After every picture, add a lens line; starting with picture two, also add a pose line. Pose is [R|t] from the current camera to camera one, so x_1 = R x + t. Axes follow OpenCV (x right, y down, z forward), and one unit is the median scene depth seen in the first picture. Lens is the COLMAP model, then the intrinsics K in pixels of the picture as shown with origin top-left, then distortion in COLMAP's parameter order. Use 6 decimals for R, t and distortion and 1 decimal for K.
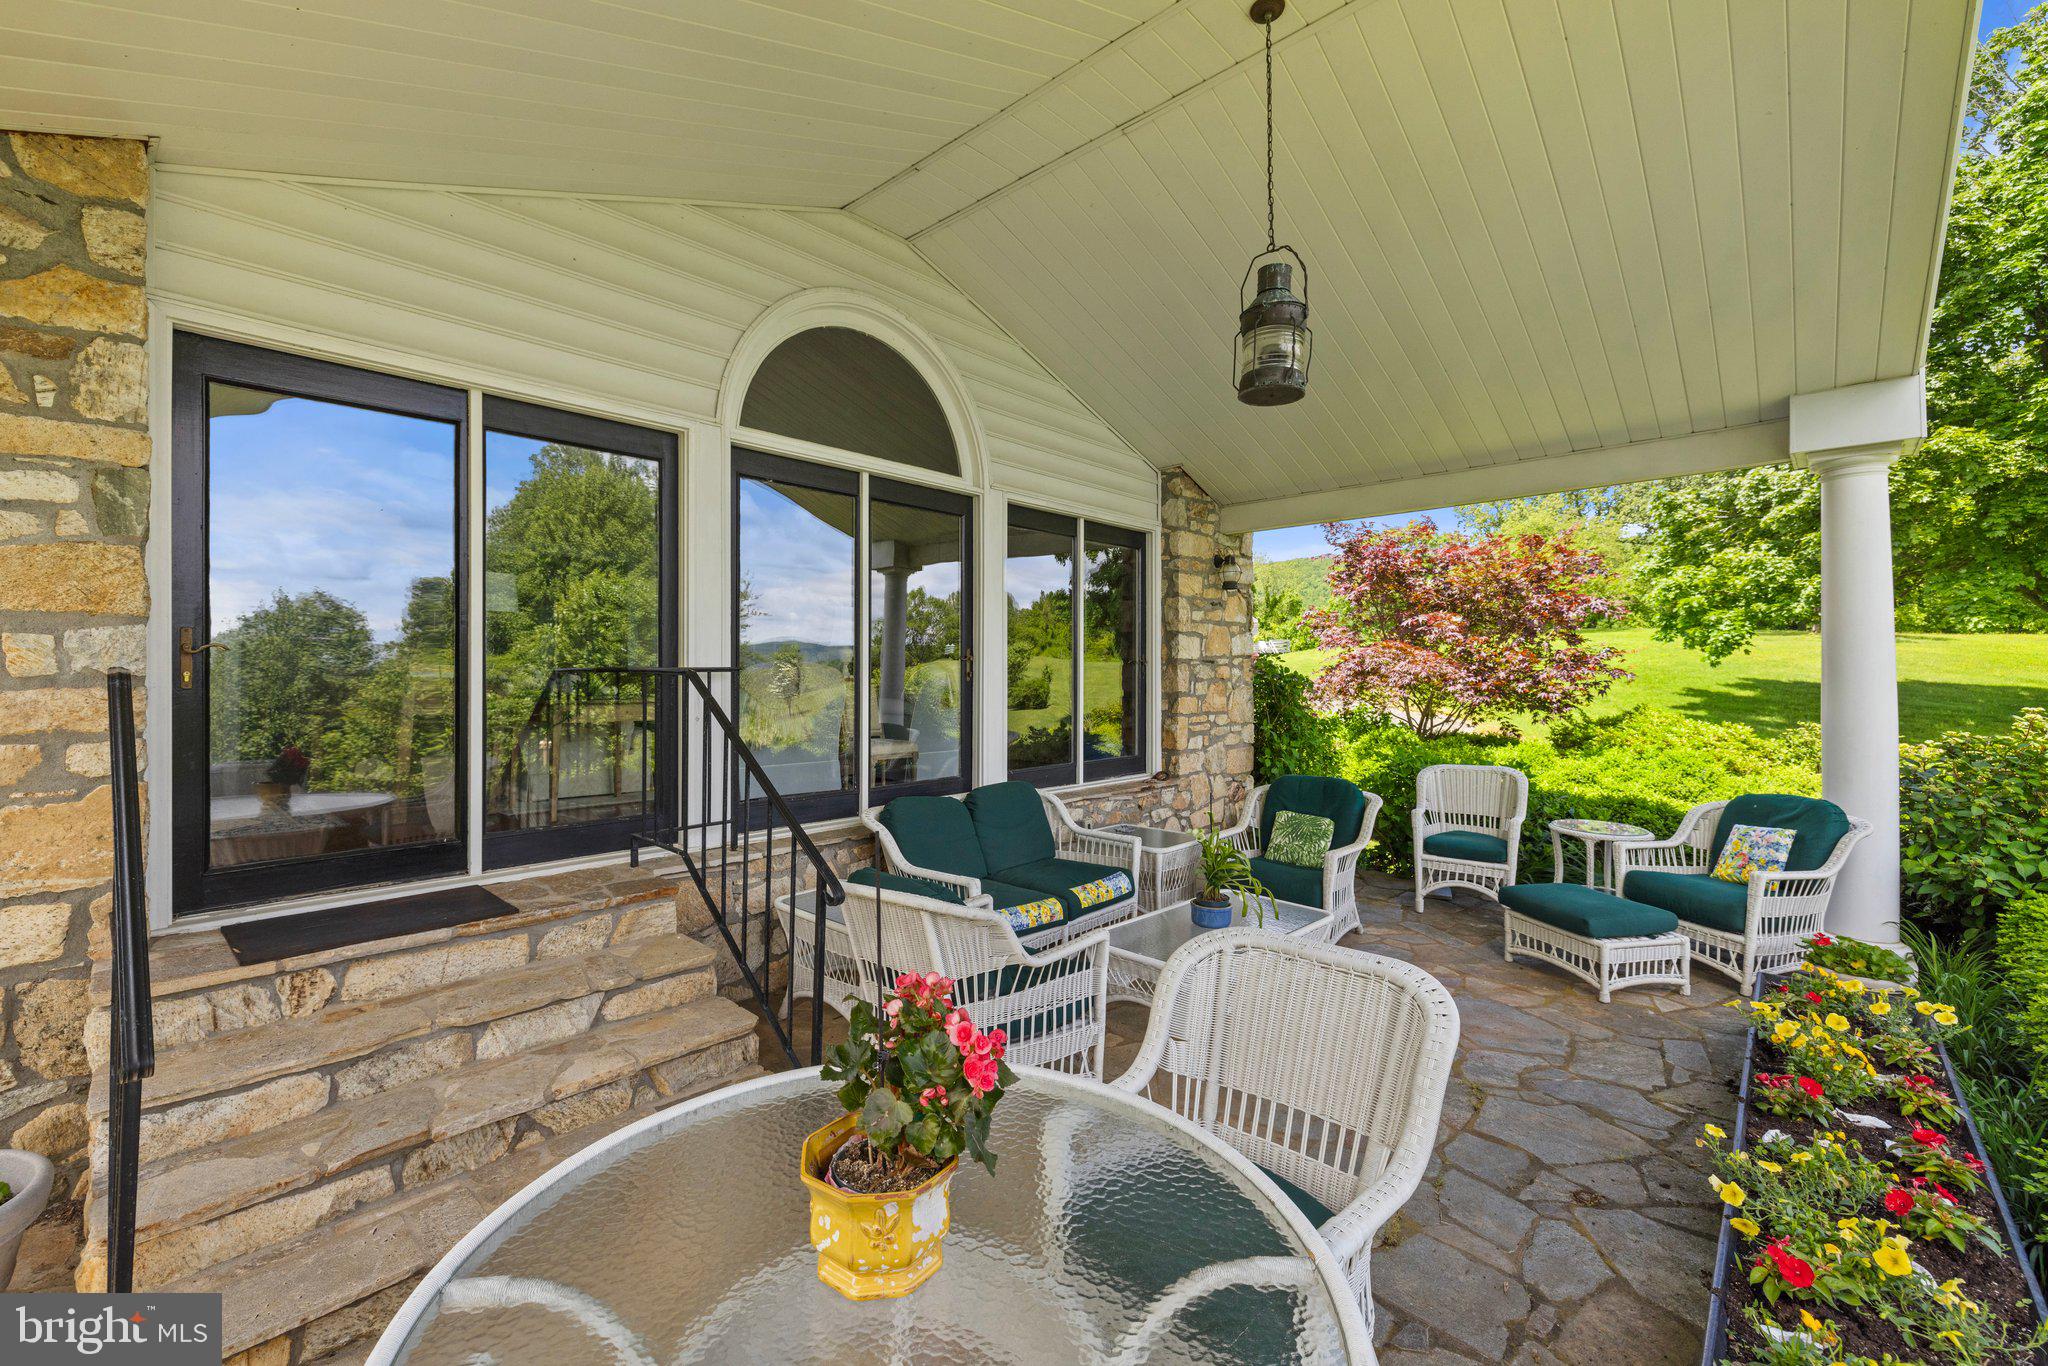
lens RADIAL K [[877.7, 0, 971.0], [0, 877.7, 687.6], [0, 0, 1]] dist [-0.002058, -0.000074]
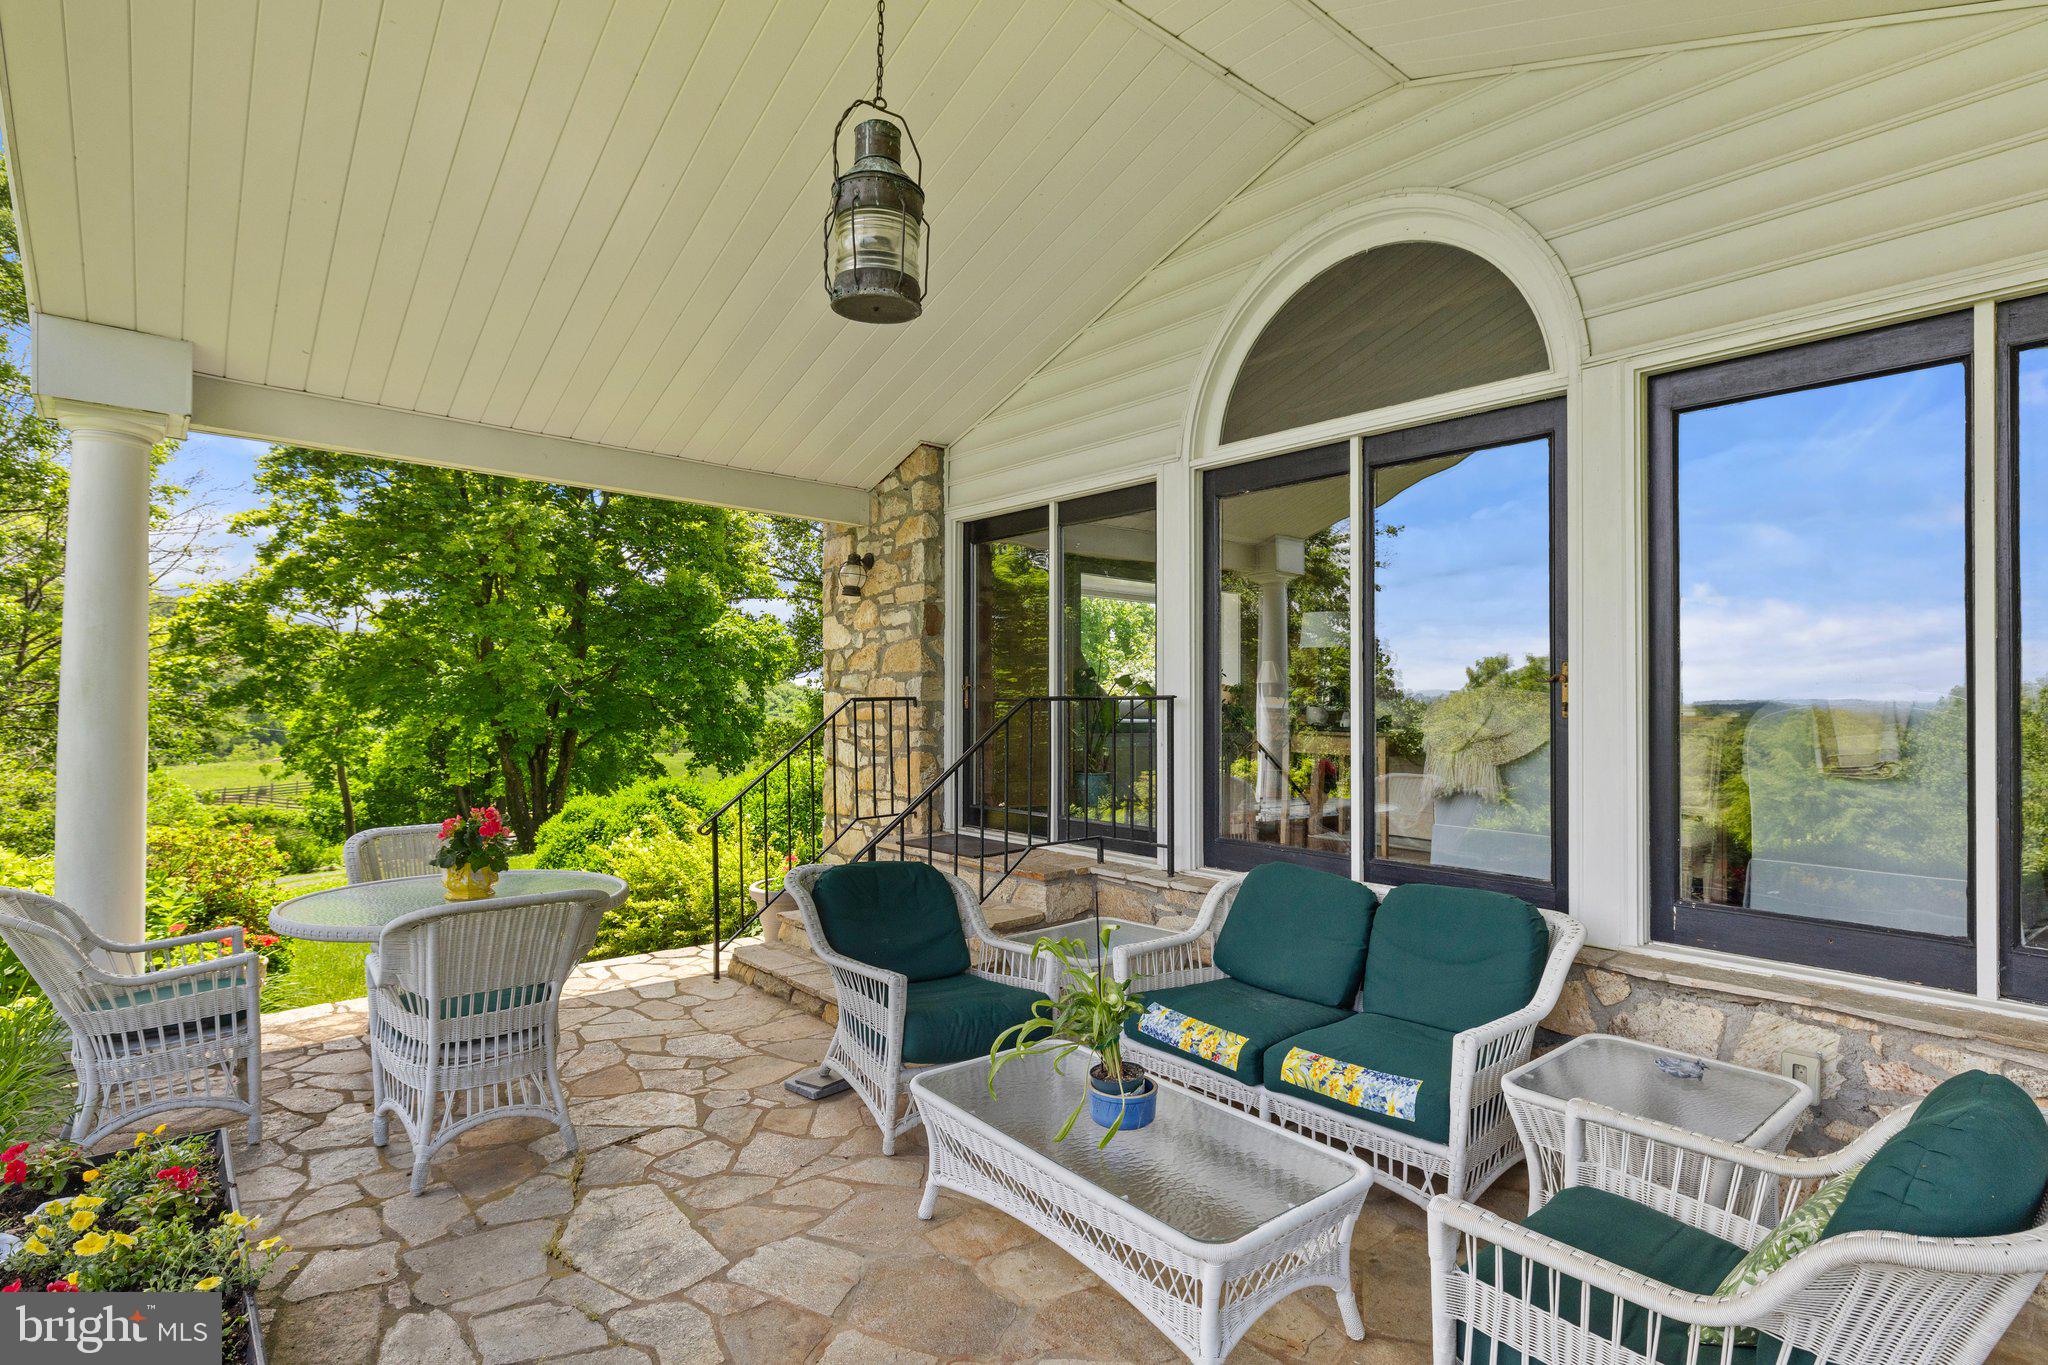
lens RADIAL K [[1019.9, 0, 1021.4], [0, 1019.9, 707.6], [0, 0, 1]] dist [0.003636, 0.000911]
pose [[-0.094308, 0.005486, -0.995528, 0.809312], [-0.024280, 0.999675, 0.007809, -0.011976], [0.995247, 0.024907, -0.094144, 0.824639]]
